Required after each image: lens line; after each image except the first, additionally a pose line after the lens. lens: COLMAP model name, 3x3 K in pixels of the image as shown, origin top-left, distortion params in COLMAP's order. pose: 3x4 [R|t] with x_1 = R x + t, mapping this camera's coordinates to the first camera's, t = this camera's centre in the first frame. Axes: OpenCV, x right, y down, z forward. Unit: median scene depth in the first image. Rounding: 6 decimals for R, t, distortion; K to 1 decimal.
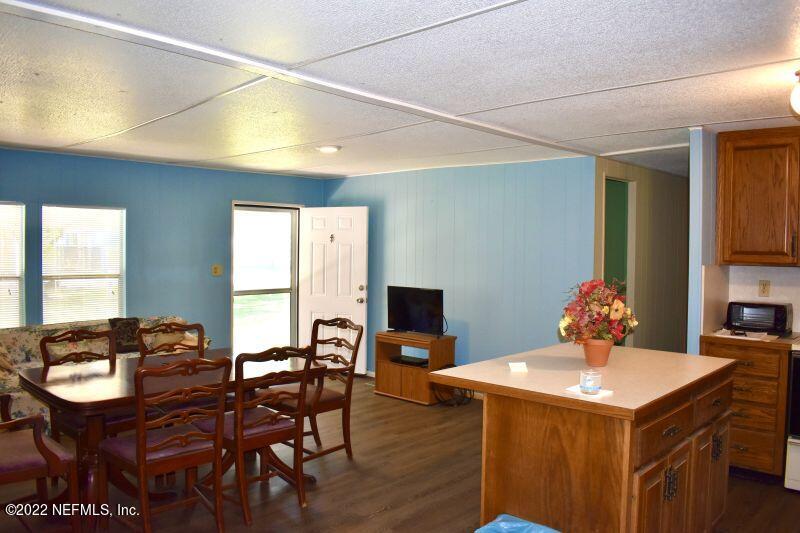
lens RADIAL K [[624.3, 0, 400.0], [0, 624.3, 266.5], [0, 0, 1]] dist [-0.090236, 0.003306]
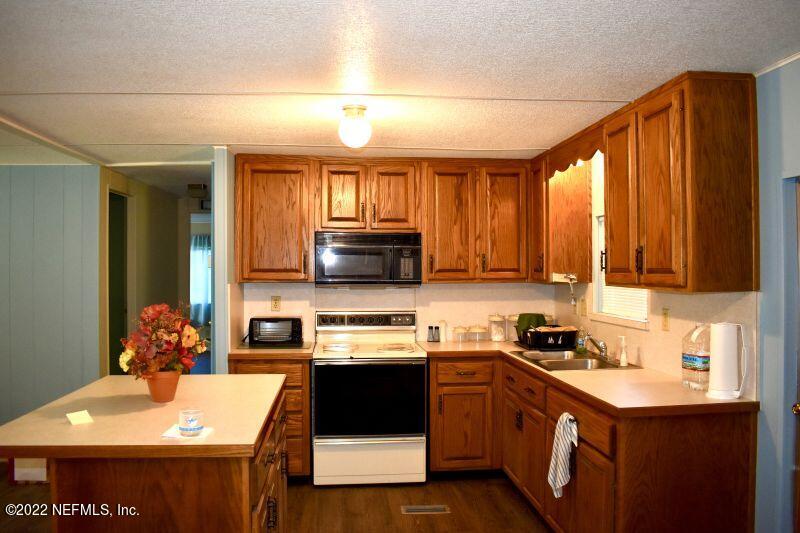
lens RADIAL K [[624.3, 0, 400.0], [0, 624.3, 266.5], [0, 0, 1]] dist [-0.090236, 0.003306]
pose [[0.659070, -0.009835, 0.752017, -0.092931], [0.031882, 0.999381, -0.014872, -0.006662], [-0.751405, 0.033778, 0.658976, 0.123281]]
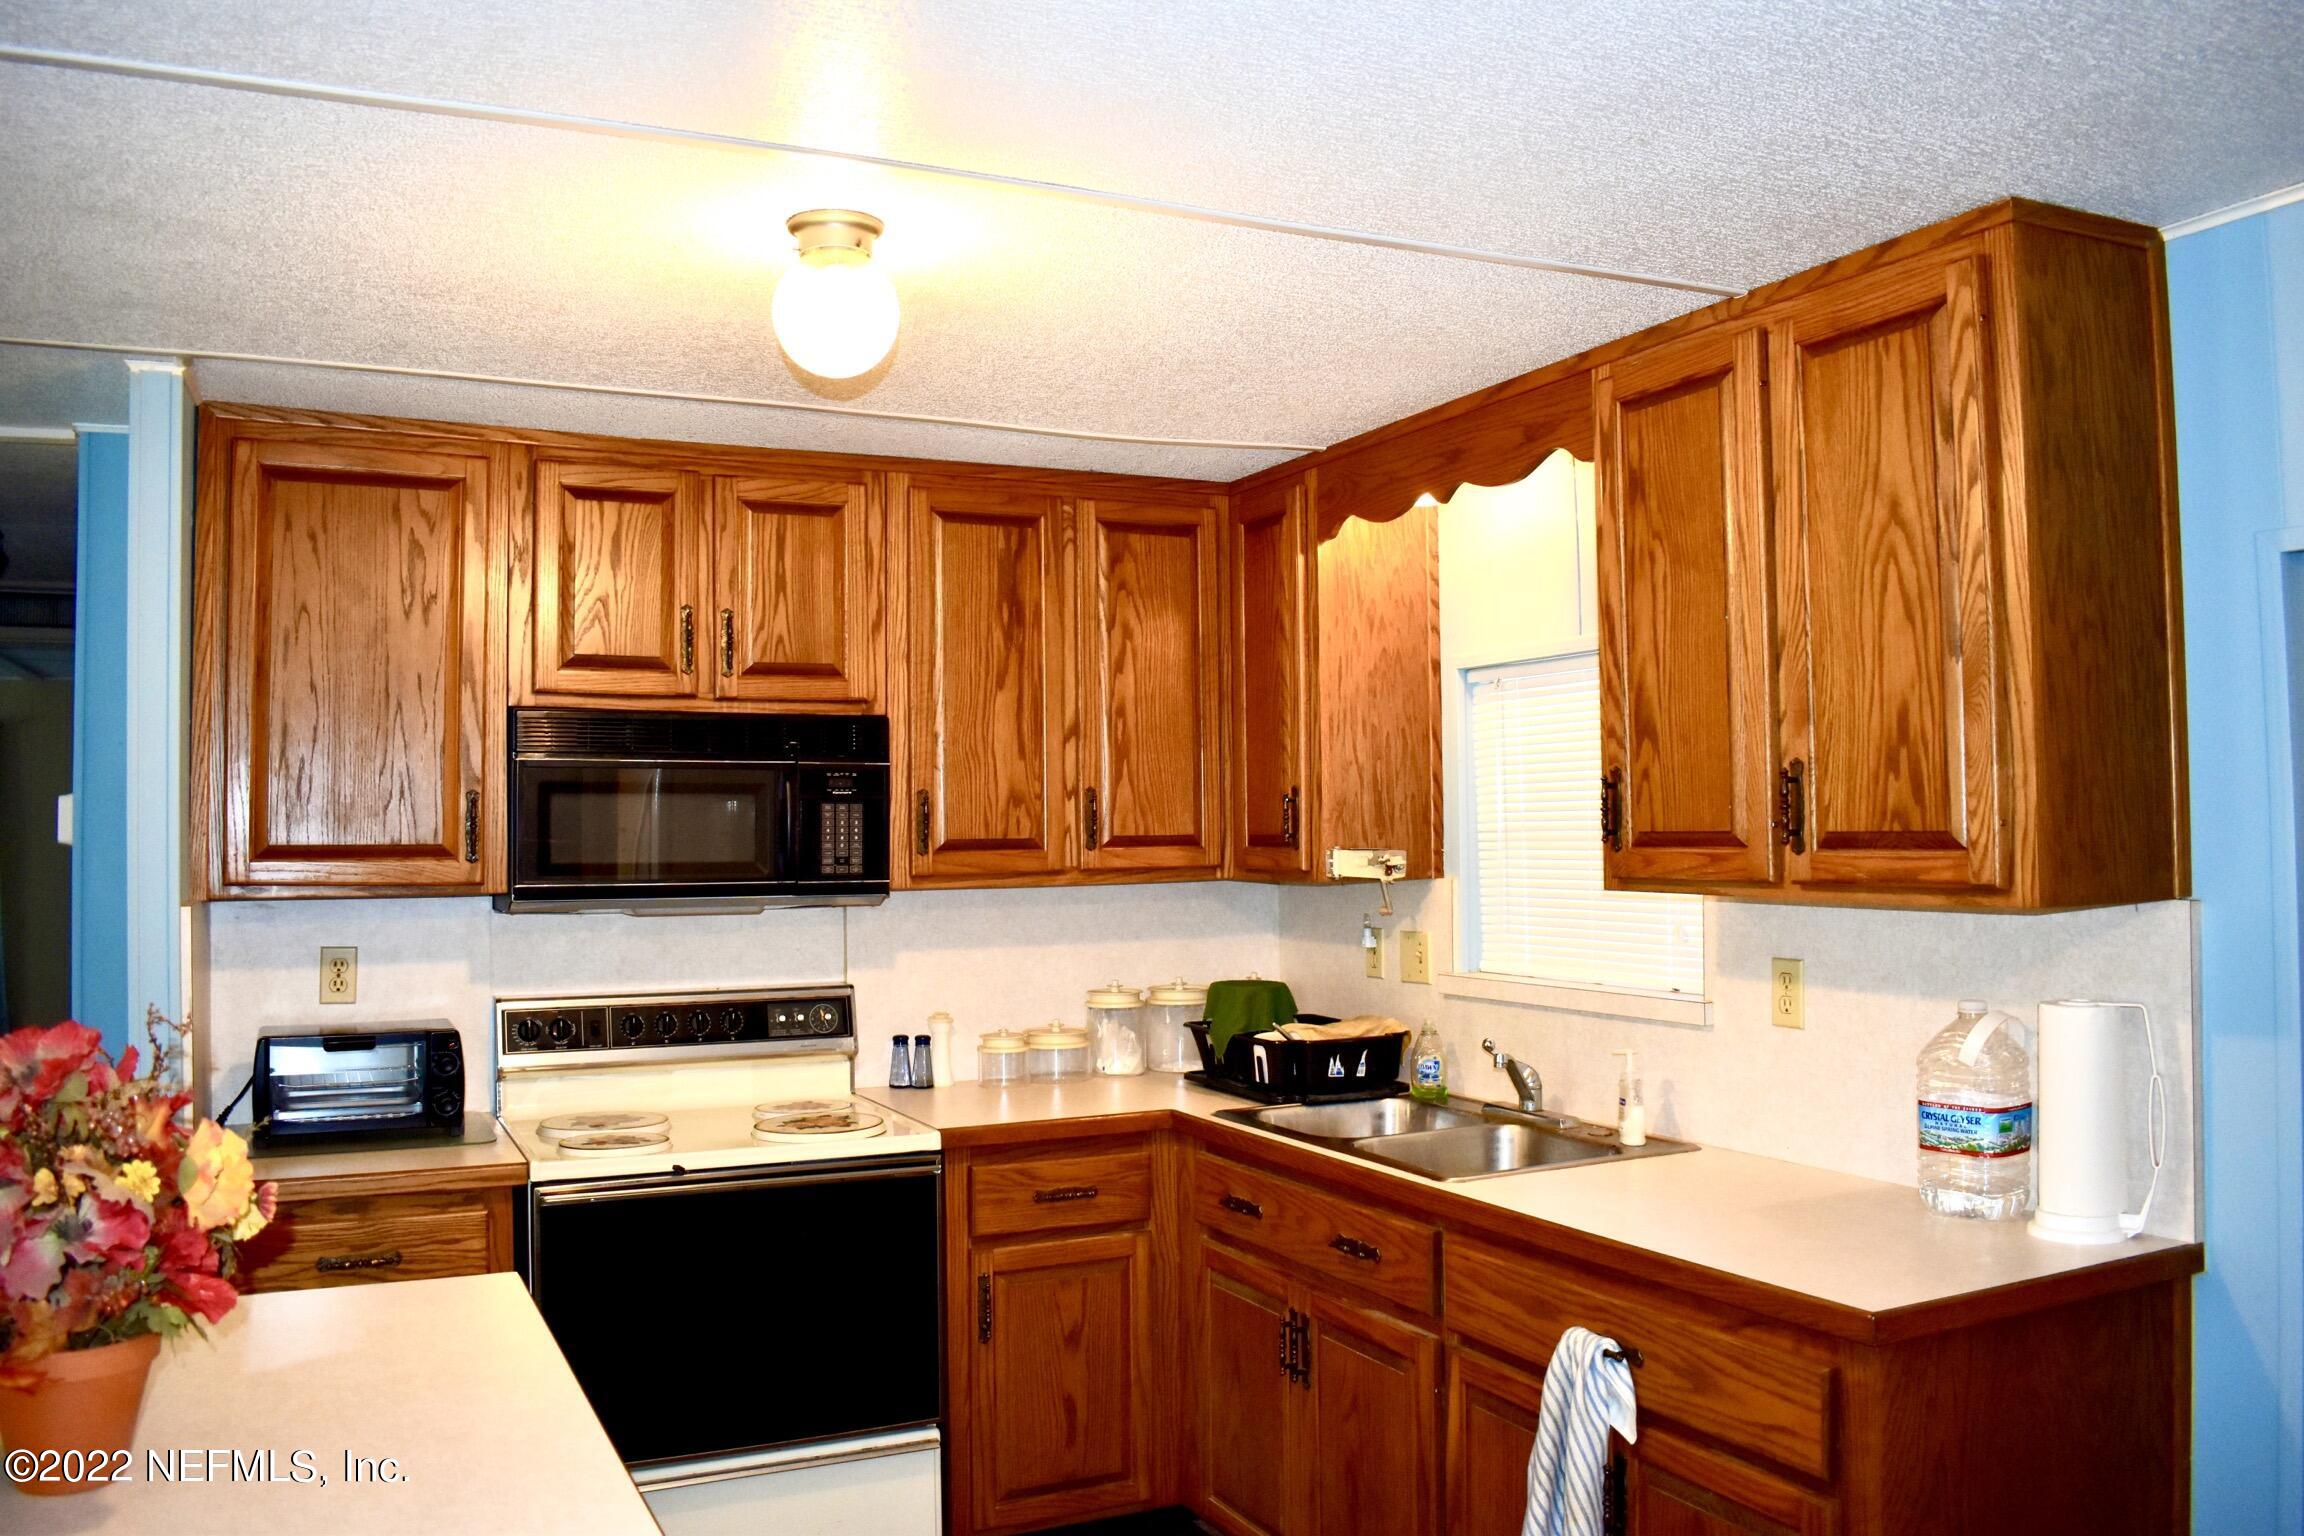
lens RADIAL K [[1797.9, 0, 1152.0], [0, 1797.9, 768.0], [0, 0, 1]] dist [-0.090236, 0.003306]
pose [[0.361059, 0.015066, 0.932421, -0.040341], [0.043864, 0.998488, -0.033118, -0.019407], [-0.931511, 0.052858, 0.359852, 0.391428]]
